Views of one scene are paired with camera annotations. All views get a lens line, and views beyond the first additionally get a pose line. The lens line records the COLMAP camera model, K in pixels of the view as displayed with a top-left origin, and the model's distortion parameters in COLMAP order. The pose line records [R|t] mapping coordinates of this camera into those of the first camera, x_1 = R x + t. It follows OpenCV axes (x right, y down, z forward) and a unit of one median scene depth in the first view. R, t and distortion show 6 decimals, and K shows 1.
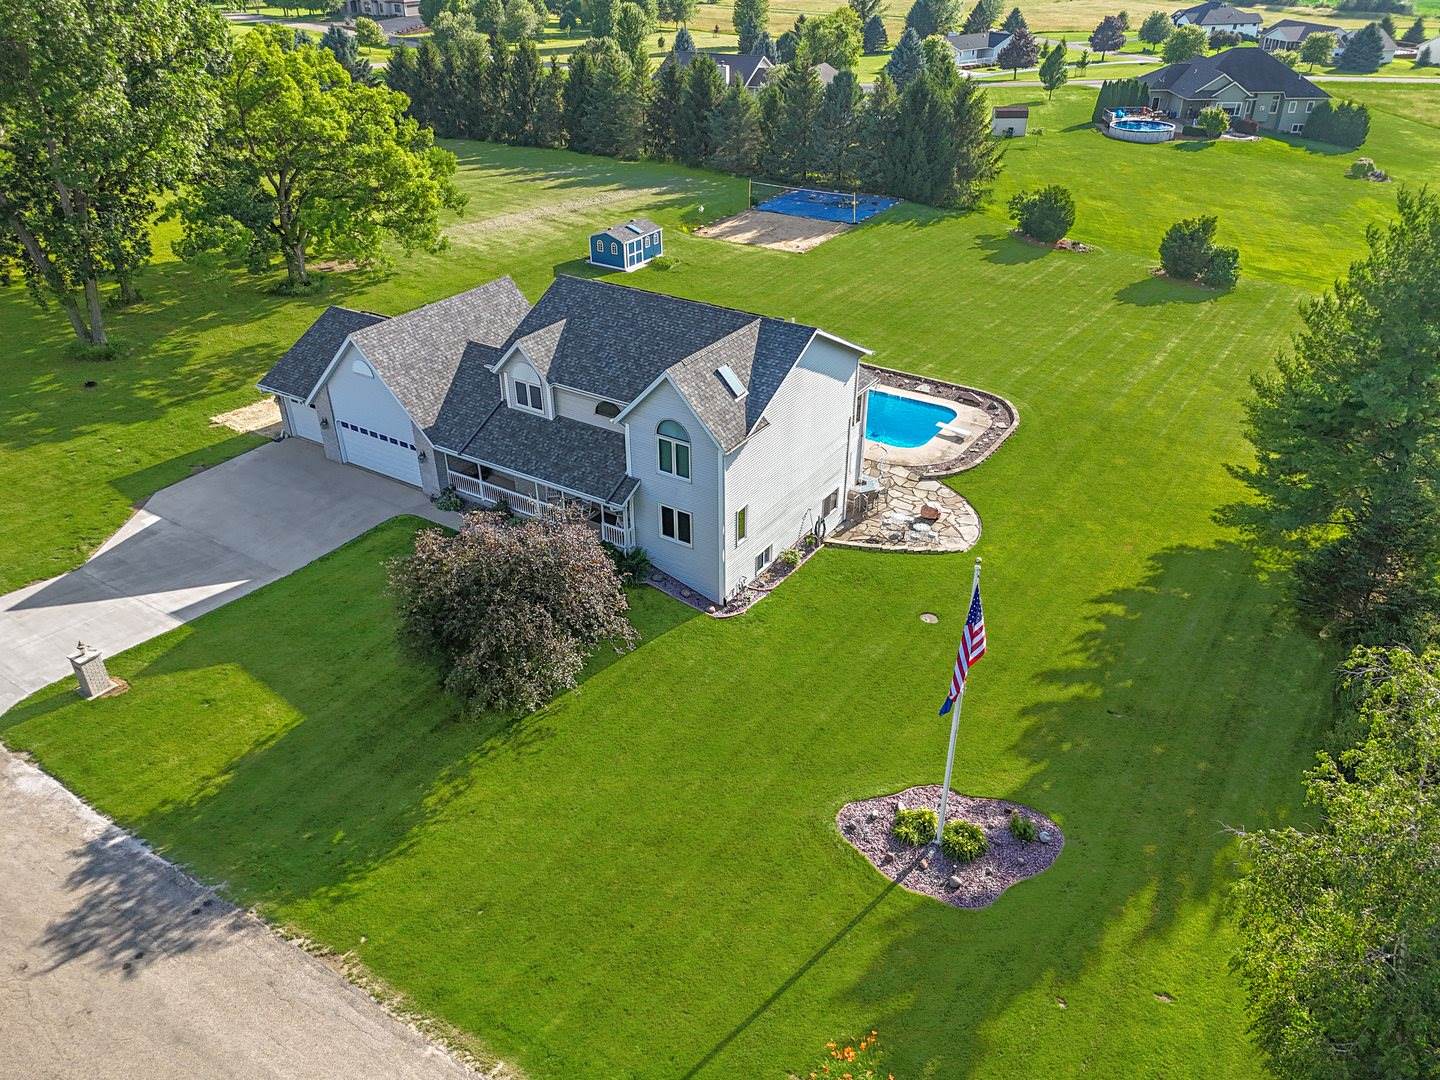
lens RADIAL K [[1063.7, 0, 709.6], [0, 1063.7, 545.2], [0, 0, 1]] dist [0.032716, -0.003152]
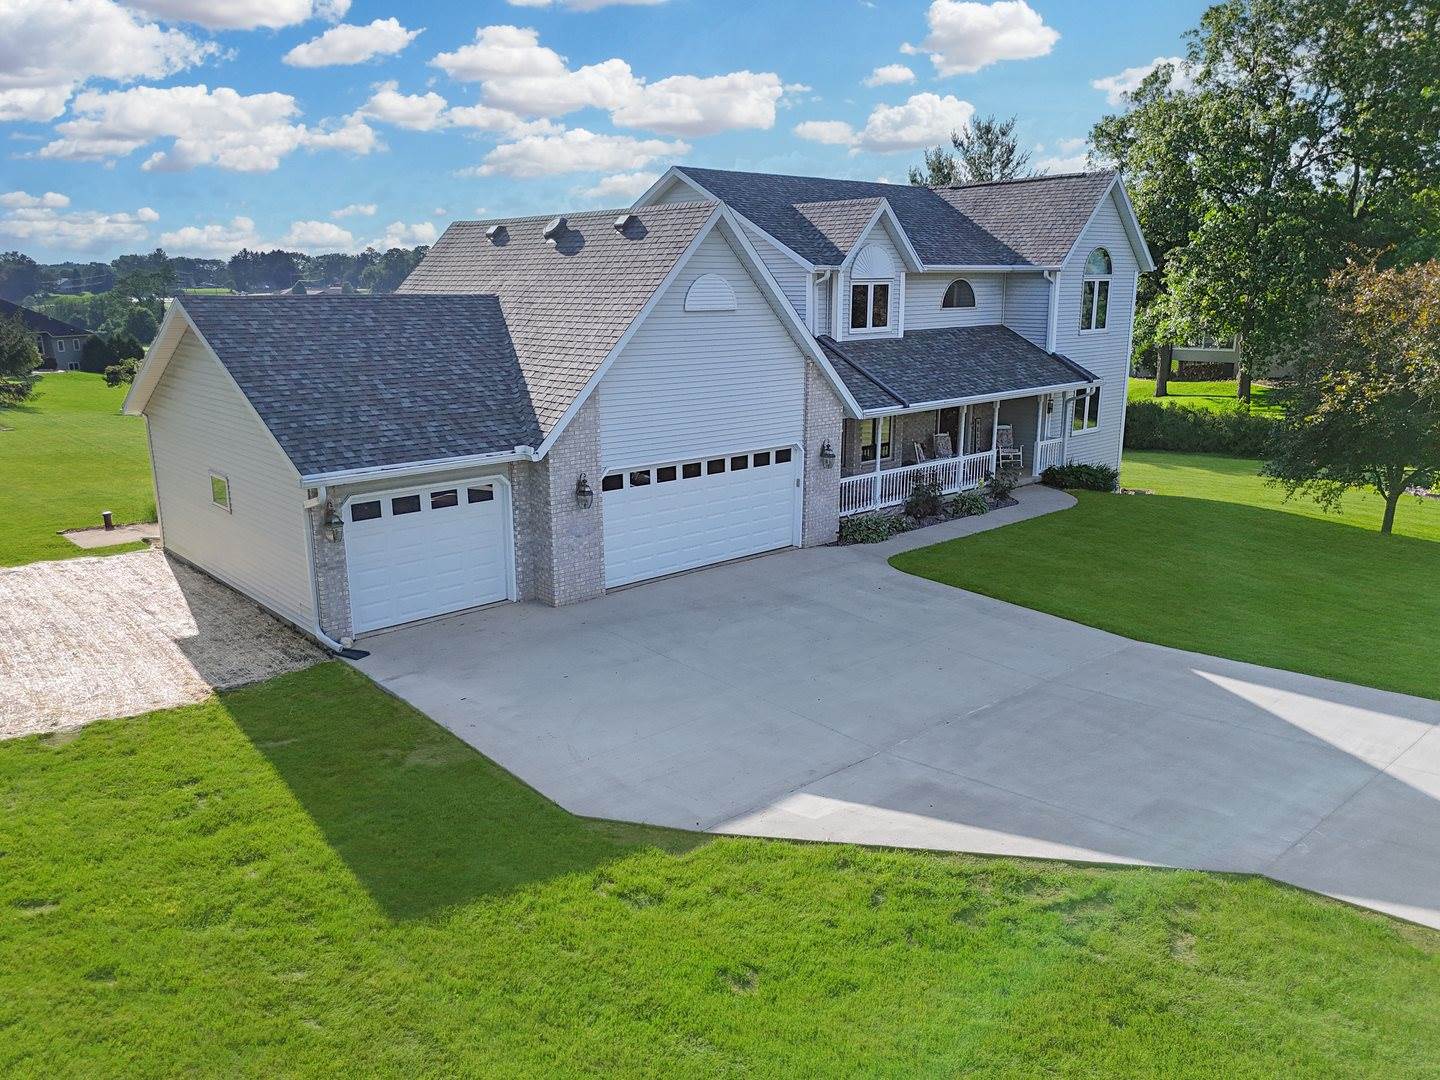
lens RADIAL K [[1063.7, 0, 709.6], [0, 1063.7, 545.2], [0, 0, 1]] dist [0.032716, -0.003152]
pose [[0.267314, -0.229700, 0.935832, -0.707481], [0.501065, 0.862685, 0.068620, -0.101833], [-0.823090, 0.450570, 0.345703, 0.847567]]
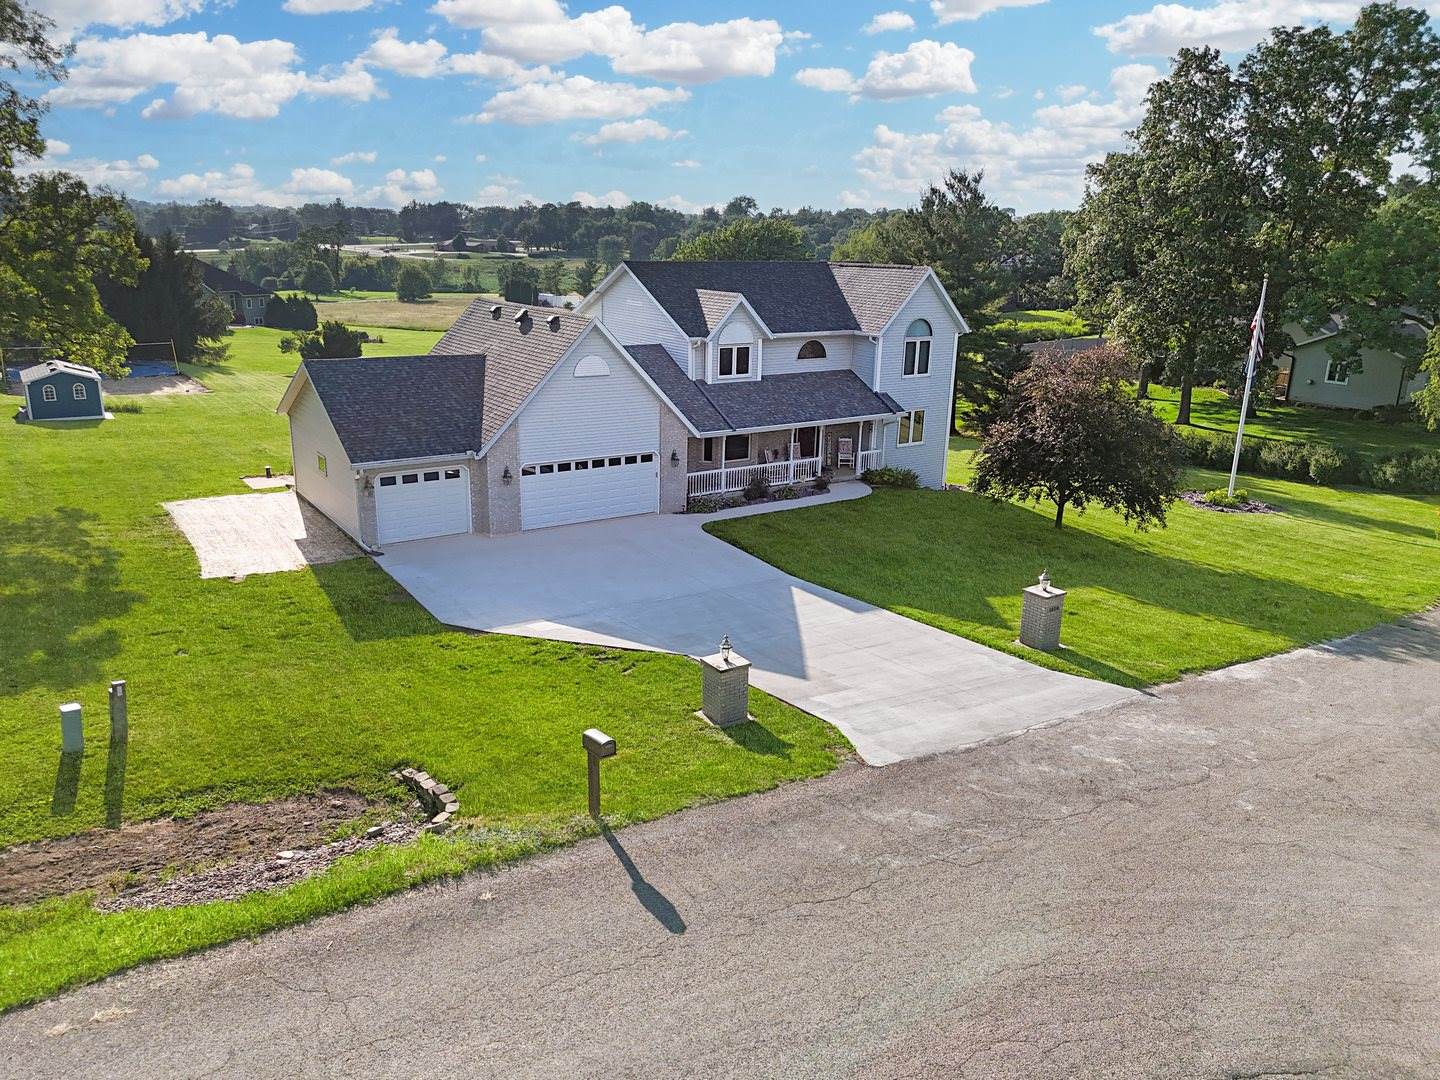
lens RADIAL K [[1053.1, 0, 720.3], [0, 1053.1, 557.5], [0, 0, 1]] dist [0.042044, -0.008209]
pose [[0.392141, -0.257966, 0.882994, -0.928736], [0.454233, 0.888993, 0.057992, -0.044424], [-0.799936, 0.378344, 0.465788, 0.594953]]
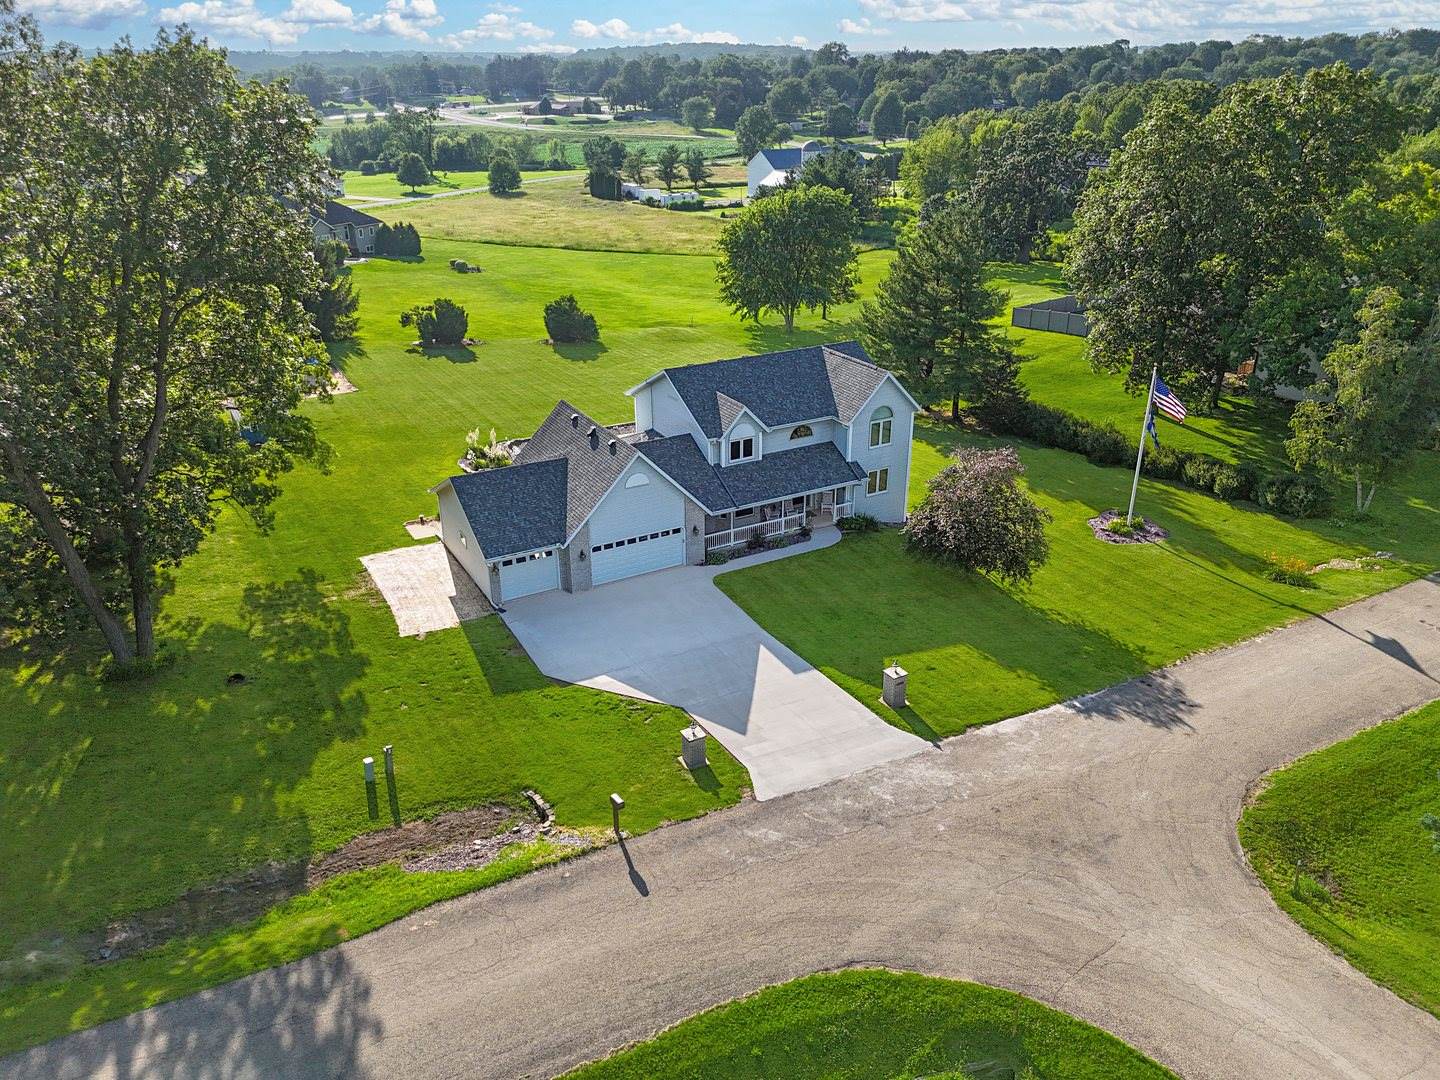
lens RADIAL K [[1058.7, 0, 720.0], [0, 1058.7, 540.0], [0, 0, 1]] dist [0.055396, -0.001335]
pose [[0.466907, -0.363575, 0.806109, -1.144823], [0.459922, 0.878422, 0.129798, -0.202820], [-0.755295, 0.310143, 0.577357, 0.287279]]
